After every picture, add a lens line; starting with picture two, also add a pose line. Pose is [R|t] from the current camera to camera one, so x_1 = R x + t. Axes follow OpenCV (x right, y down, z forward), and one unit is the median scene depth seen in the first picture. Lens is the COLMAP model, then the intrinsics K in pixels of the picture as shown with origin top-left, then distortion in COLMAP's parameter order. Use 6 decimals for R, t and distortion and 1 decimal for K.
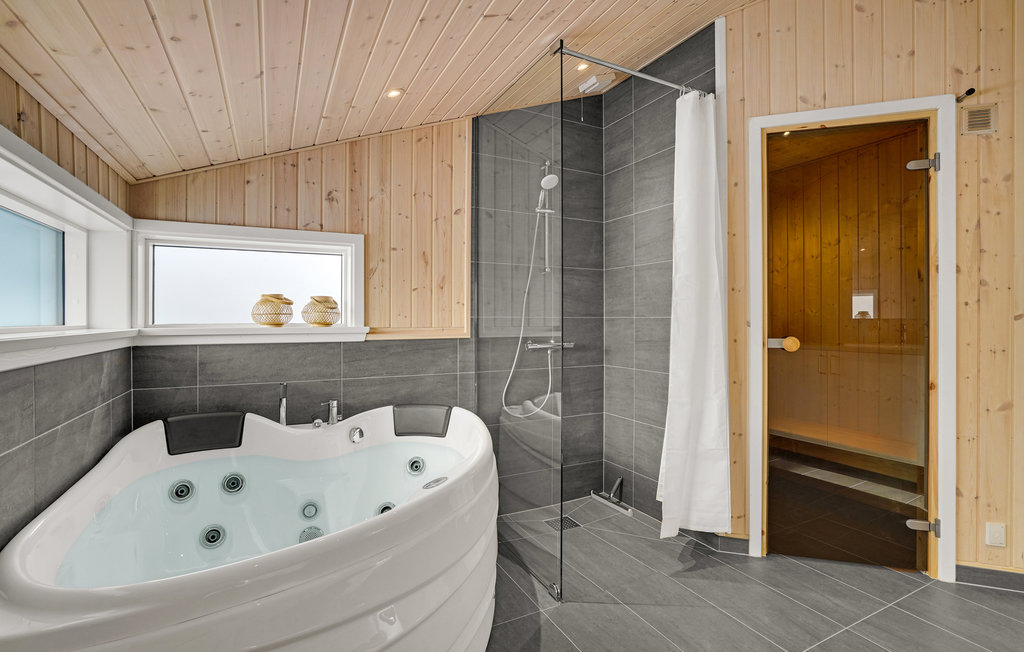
lens RADIAL K [[477.7, 0, 514.1], [0, 477.7, 319.5], [0, 0, 1]] dist [0.003402, 0.001006]
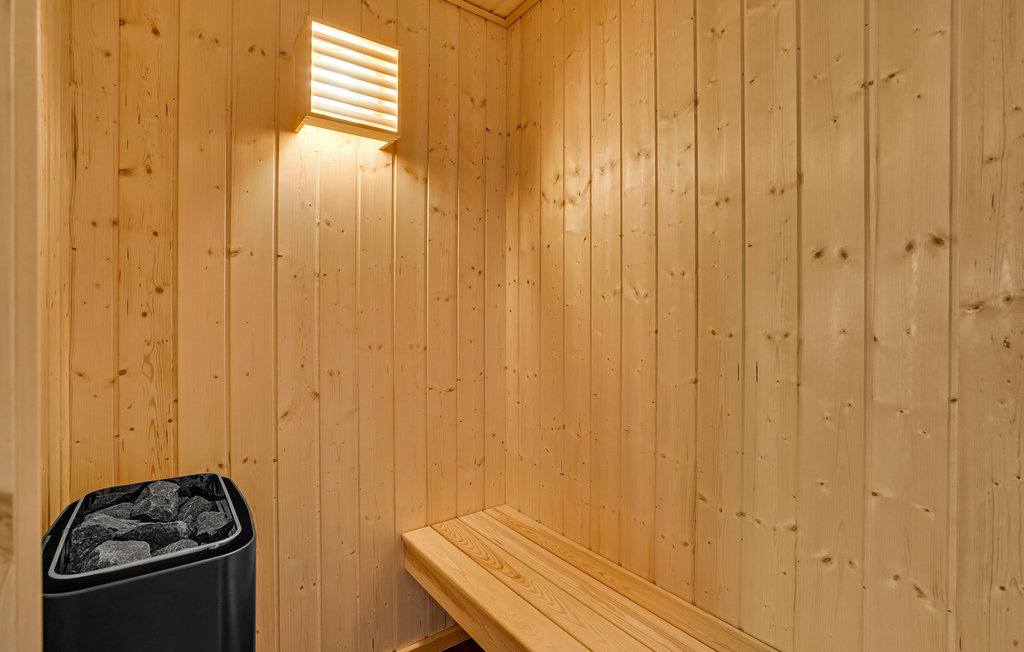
lens RADIAL K [[477.7, 0, 510.6], [0, 477.7, 318.1], [0, 0, 1]] dist [0.003402, 0.001006]
pose [[0.987550, 0.001568, 0.157296, 0.688137], [-0.001950, 0.999996, 0.002272, 0.003172], [-0.157292, -0.002550, 0.987549, 0.943624]]
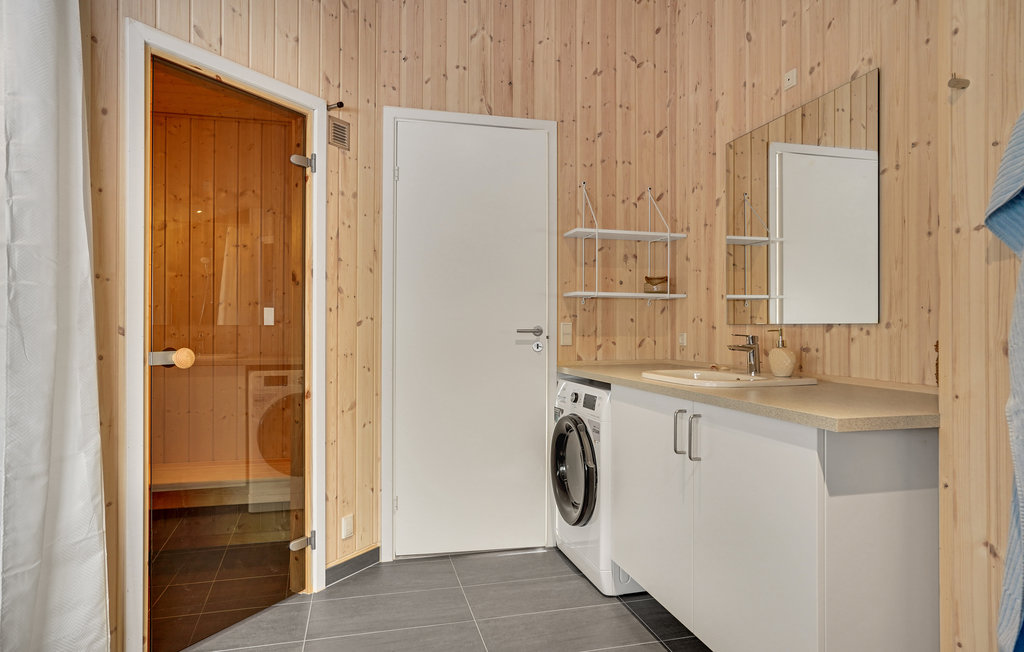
lens RADIAL K [[594.2, 0, 510.9], [0, 594.2, 325.6], [0, 0, 1]] dist [-0.009528, -0.001790]
pose [[0.222985, 0.004545, 0.974811, -0.195510], [0.002679, 0.999982, -0.005275, 0.008375], [-0.974818, 0.003788, 0.222968, 0.335968]]
